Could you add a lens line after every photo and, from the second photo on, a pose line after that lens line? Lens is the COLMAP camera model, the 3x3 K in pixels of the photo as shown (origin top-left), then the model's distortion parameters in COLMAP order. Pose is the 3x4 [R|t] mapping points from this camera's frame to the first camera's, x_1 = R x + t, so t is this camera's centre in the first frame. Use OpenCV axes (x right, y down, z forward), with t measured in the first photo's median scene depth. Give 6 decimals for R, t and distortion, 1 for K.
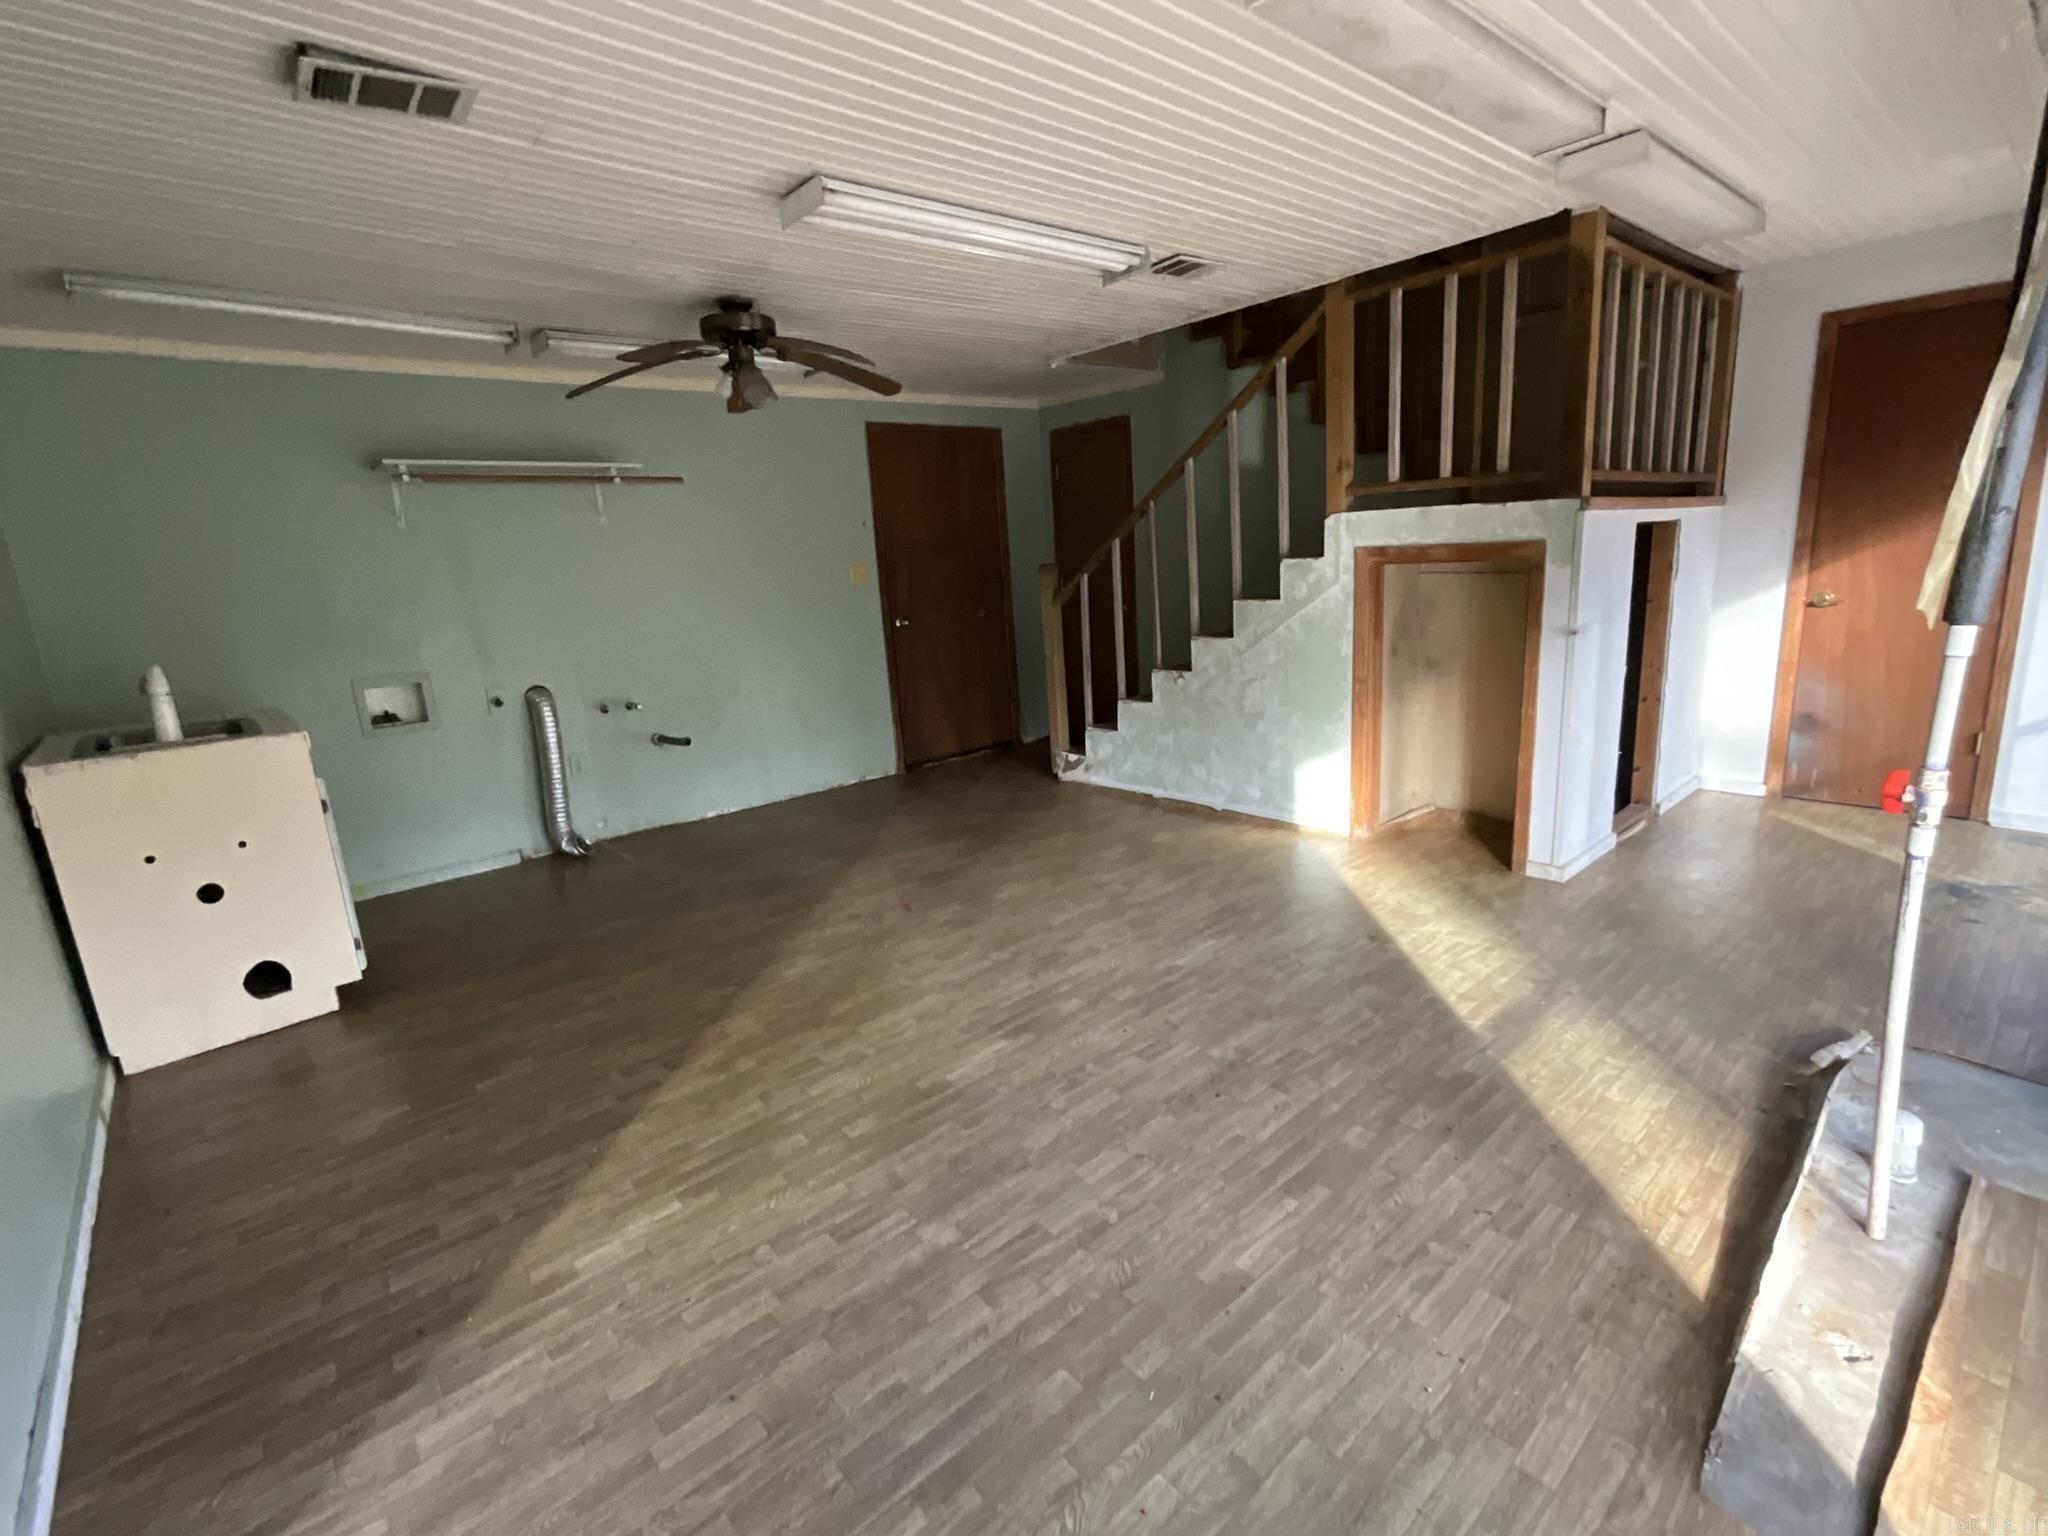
lens RADIAL K [[944.4, 0, 1024.8], [0, 944.4, 767.1], [0, 0, 1]] dist [0.000639, 0.000180]
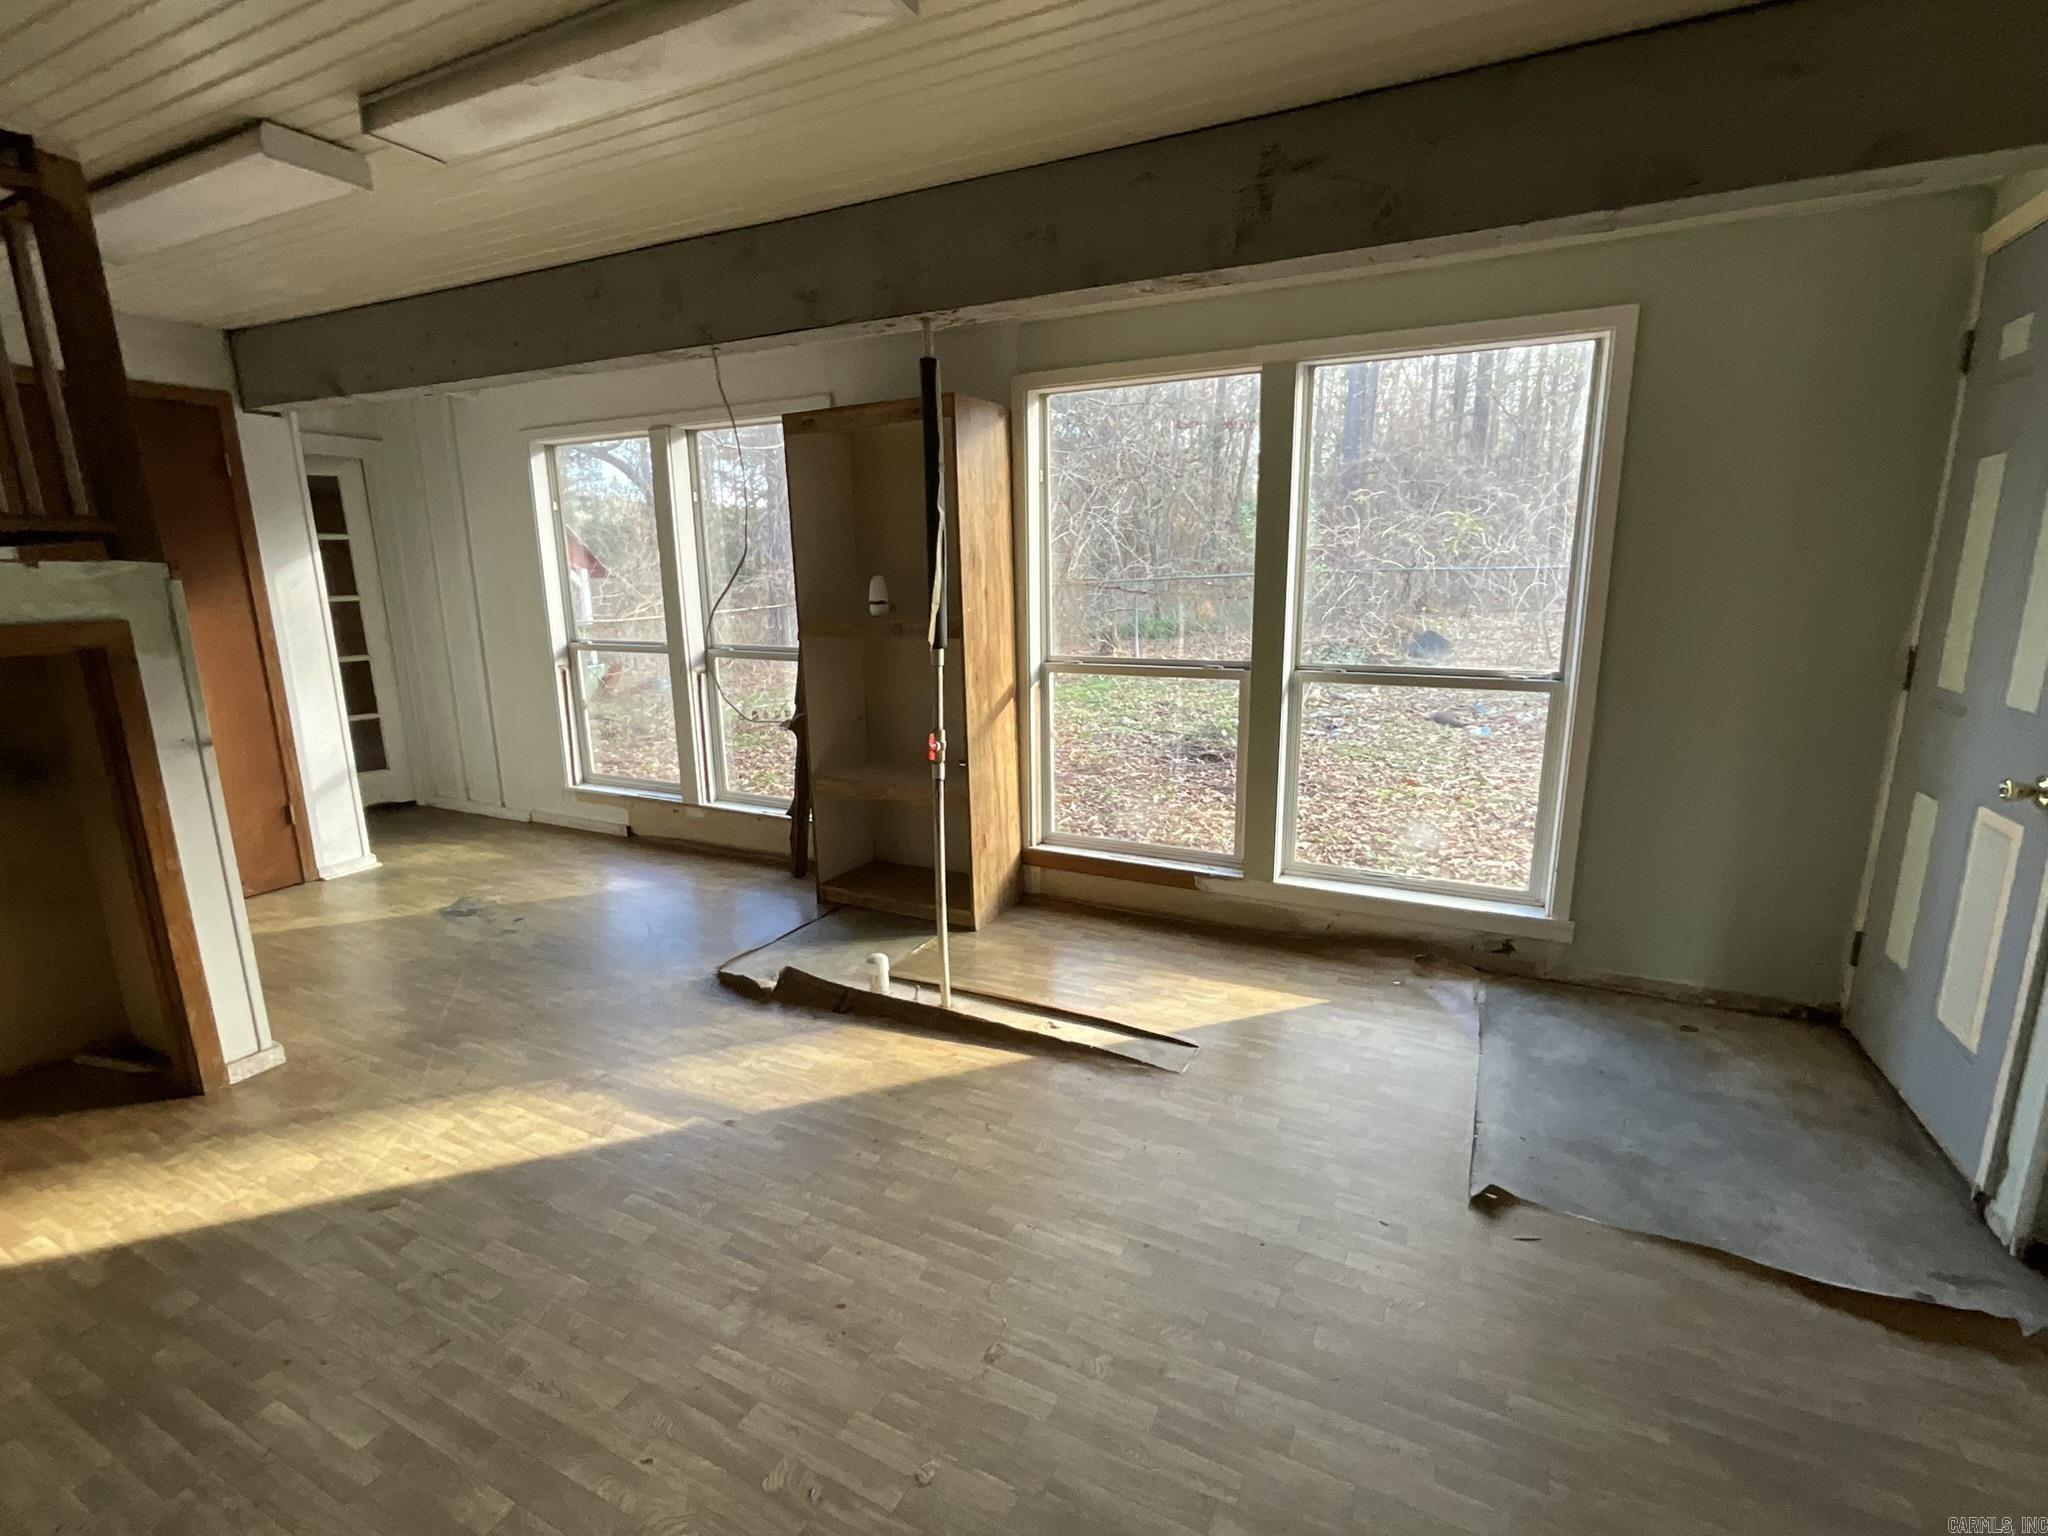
lens RADIAL K [[944.4, 0, 1024.8], [0, 944.4, 767.1], [0, 0, 1]] dist [0.000639, 0.000180]
pose [[-0.378393, -0.125604, 0.917084, -0.462115], [0.242216, 0.942794, 0.229065, -0.187189], [-0.893393, 0.308809, -0.326323, 0.914888]]
